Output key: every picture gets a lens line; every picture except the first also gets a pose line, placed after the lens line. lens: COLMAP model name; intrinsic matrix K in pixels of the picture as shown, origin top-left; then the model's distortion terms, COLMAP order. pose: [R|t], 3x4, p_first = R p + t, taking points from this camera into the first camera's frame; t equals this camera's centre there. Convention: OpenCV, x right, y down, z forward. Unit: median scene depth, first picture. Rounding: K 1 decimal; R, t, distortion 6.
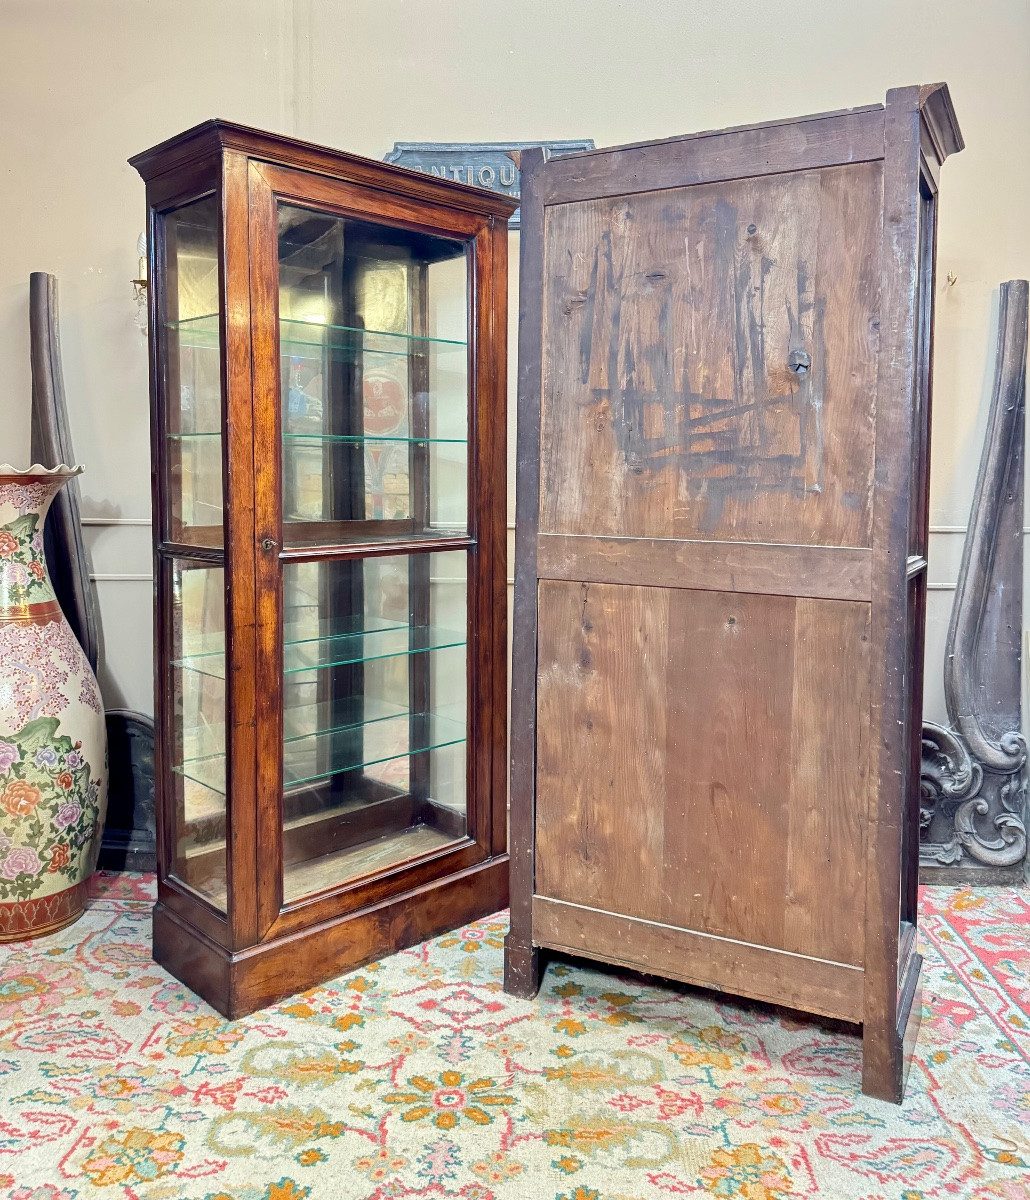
lens RADIAL K [[1014.6, 0, 507.7], [0, 1014.6, 516.1], [0, 0, 1]] dist [0.022765, -0.027175]
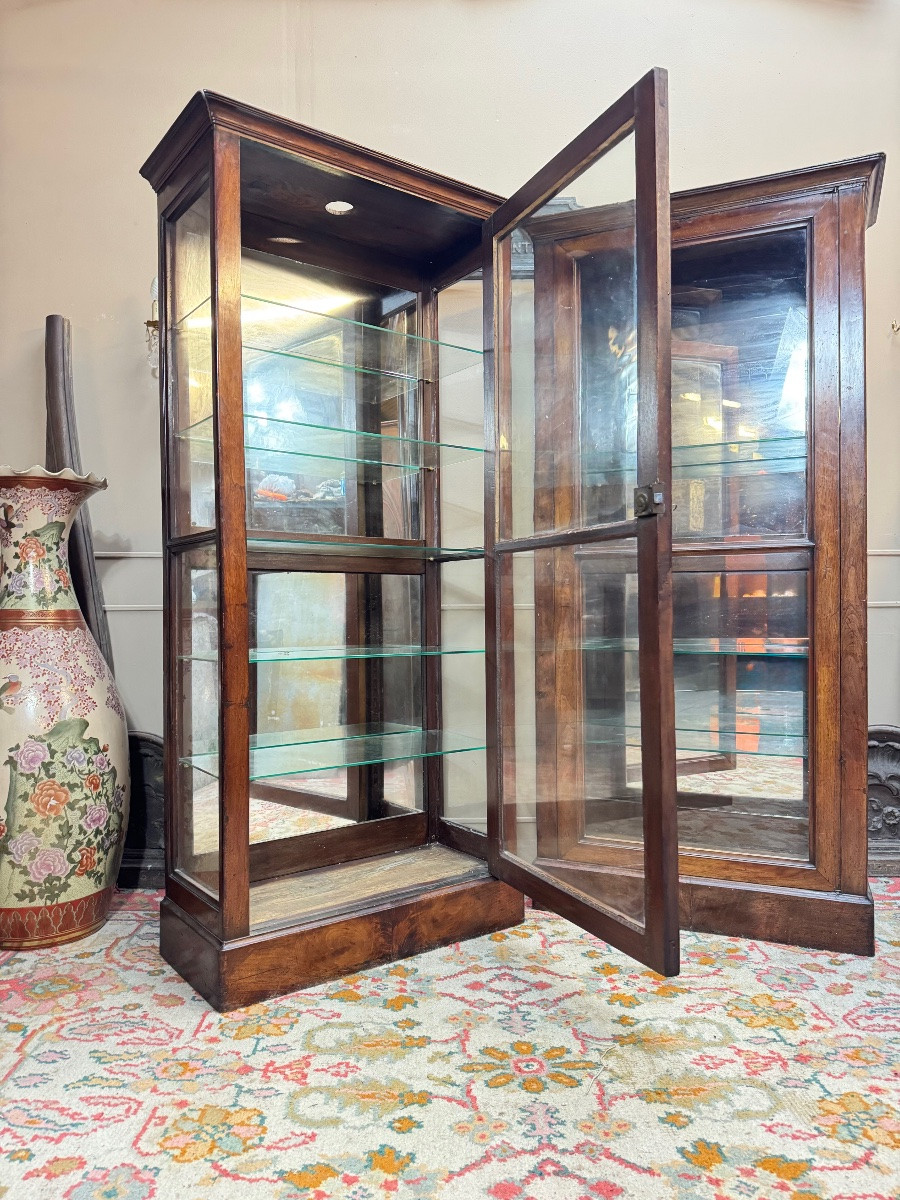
lens RADIAL K [[853.5, 0, 441.7], [0, 853.5, 609.7], [0, 0, 1]] dist [0.020683, -0.024480]
pose [[0.998325, -0.012163, 0.056558, -0.154920], [0.014889, 0.998735, -0.048027, 0.152283], [-0.055902, 0.048788, 0.997244, 0.148107]]
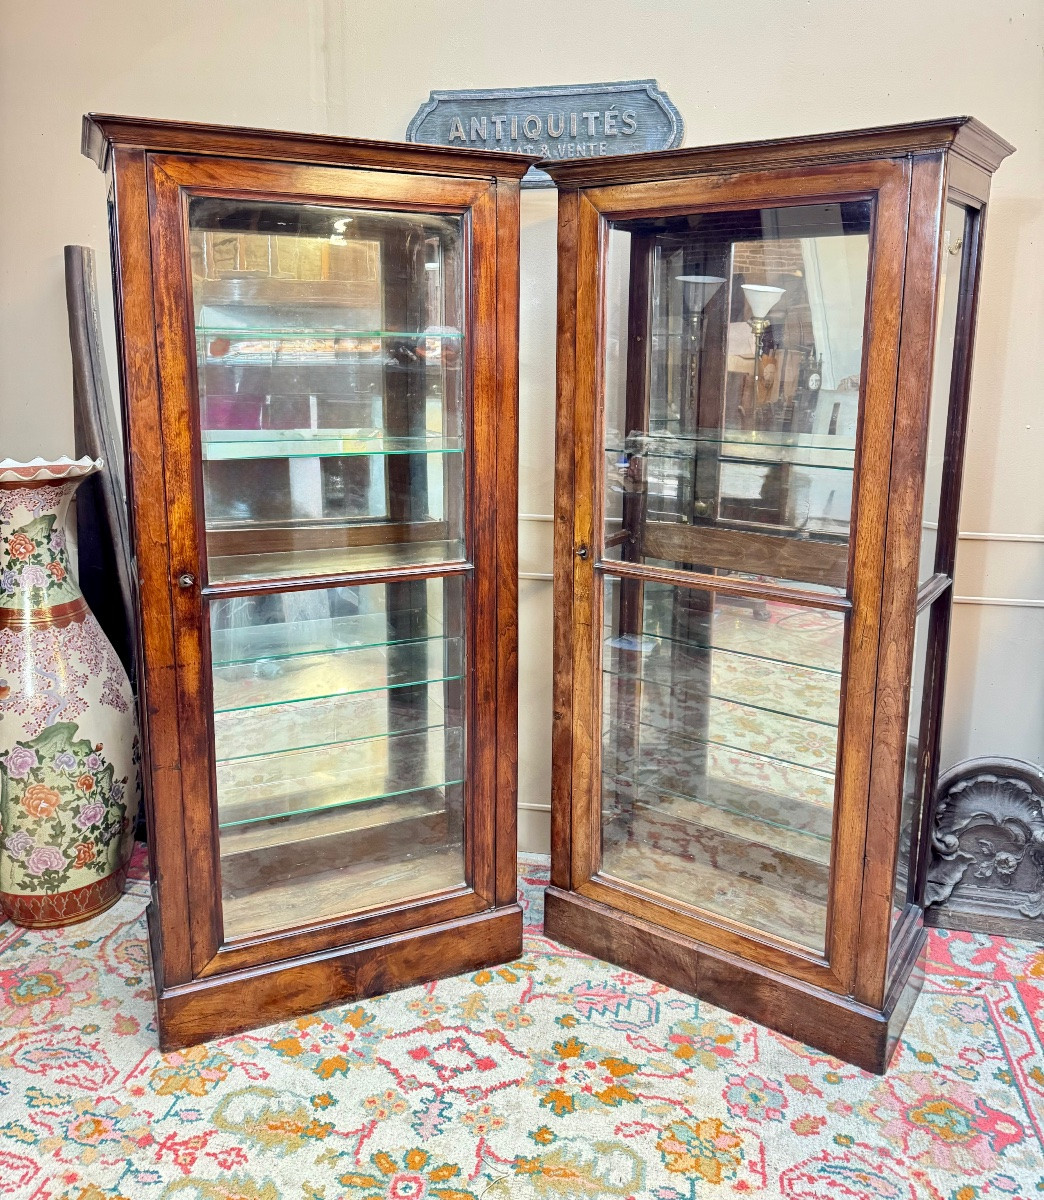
lens RADIAL K [[991.9, 0, 517.6], [0, 991.9, 514.6], [0, 0, 1]] dist [0.007251, -0.008651]
pose [[0.987519, 0.029448, -0.154721, 0.145652], [-0.010315, 0.992348, 0.123038, -0.143478], [0.157160, -0.119907, 0.980267, 0.156248]]
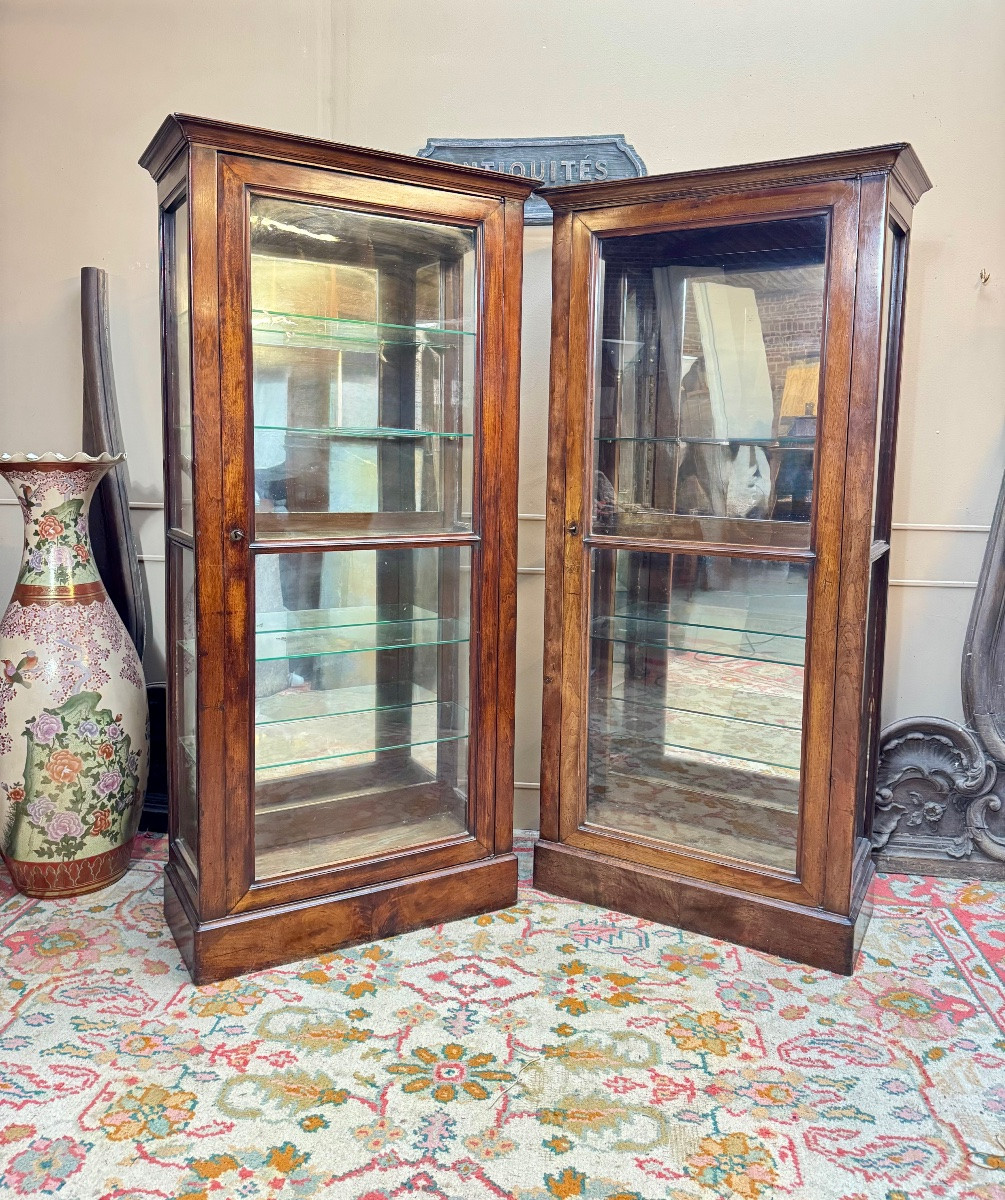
lens RADIAL K [[954.1, 0, 501.7], [0, 954.1, 538.2], [0, 0, 1]] dist [0.019994, -0.022803]
pose [[0.998027, 0.019612, -0.059646, 0.037064], [-0.016988, 0.998879, 0.044182, -0.015185], [0.060445, -0.043082, 0.997241, 0.042427]]
